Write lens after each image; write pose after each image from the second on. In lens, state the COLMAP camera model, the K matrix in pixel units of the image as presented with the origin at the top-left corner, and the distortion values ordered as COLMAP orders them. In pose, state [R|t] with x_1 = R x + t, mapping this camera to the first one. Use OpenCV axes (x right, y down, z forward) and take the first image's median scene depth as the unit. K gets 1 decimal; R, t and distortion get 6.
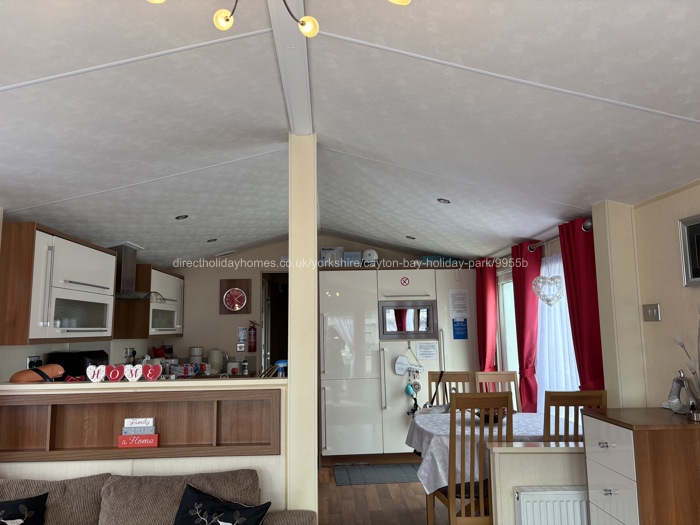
lens RADIAL K [[536.1, 0, 329.3], [0, 536.1, 259.4], [0, 0, 1]] dist [0.005835, -0.087583]
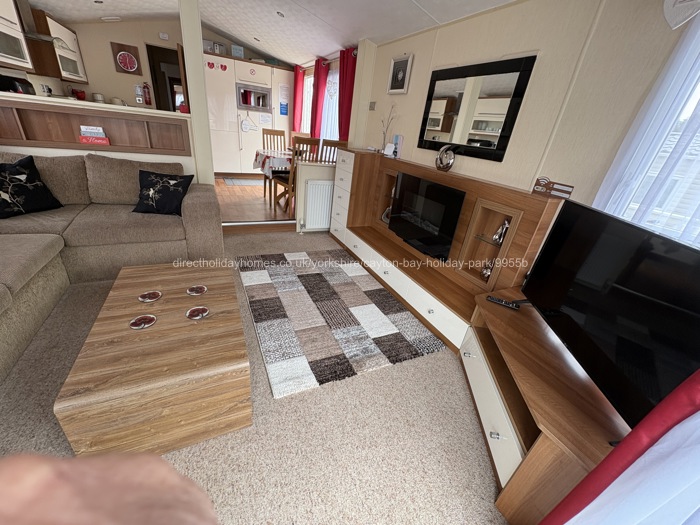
lens RADIAL K [[280.0, 0, 350.0], [0, 280.0, 262.5], [0, 0, 1]] dist [0.001581, -0.002629]
pose [[0.890619, -0.085733, 0.446596, -0.056249], [-0.183769, 0.830455, 0.525902, 0.038690], [-0.415966, -0.550449, 0.723864, -0.160425]]
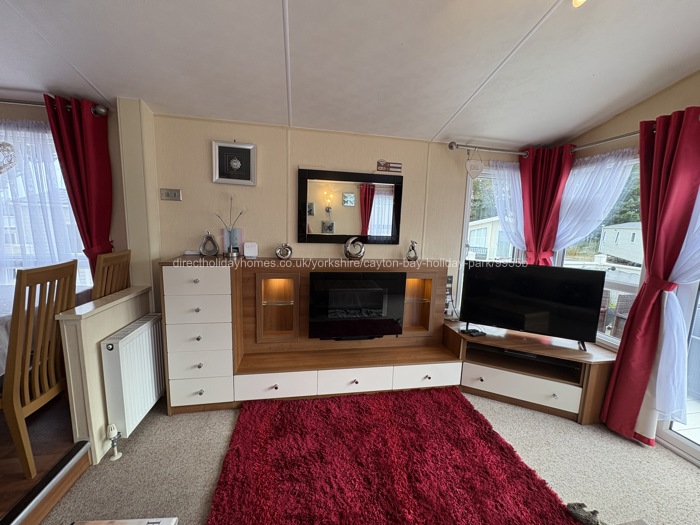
lens RADIAL K [[280.0, 0, 350.0], [0, 280.0, 262.5], [0, 0, 1]] dist [0.001581, -0.002629]
pose [[-0.189187, -0.118761, 0.974733, -0.240644], [-0.159729, 0.983160, 0.088786, 0.119478], [-0.968863, -0.138896, -0.204970, 0.561773]]
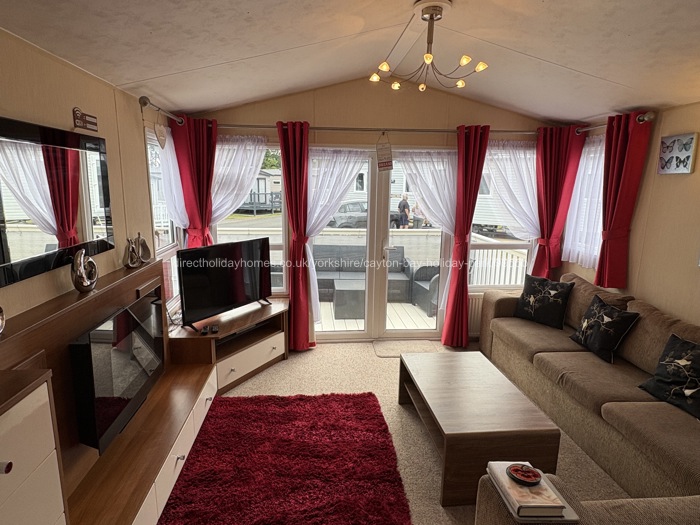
lens RADIAL K [[407.5, 0, 350.0], [0, 407.5, 262.5], [0, 0, 1]] dist [0.047361, 0.000524]
pose [[-0.995740, 0.017345, -0.090563, 0.170802], [0.011270, 0.997679, 0.067157, 0.097280], [0.091517, 0.065850, -0.993624, 1.063553]]
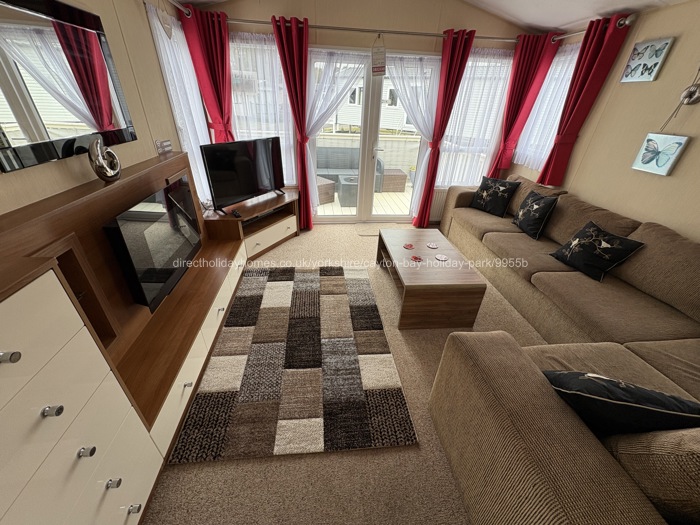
lens RADIAL K [[280.0, 0, 350.0], [0, 280.0, 262.5], [0, 0, 1]] dist [0.001581, -0.002629]
pose [[-0.993854, 0.034510, -0.105179, 0.170055], [-0.010052, 0.918102, 0.396216, 0.115239], [0.110238, 0.394839, -0.912113, 0.944889]]
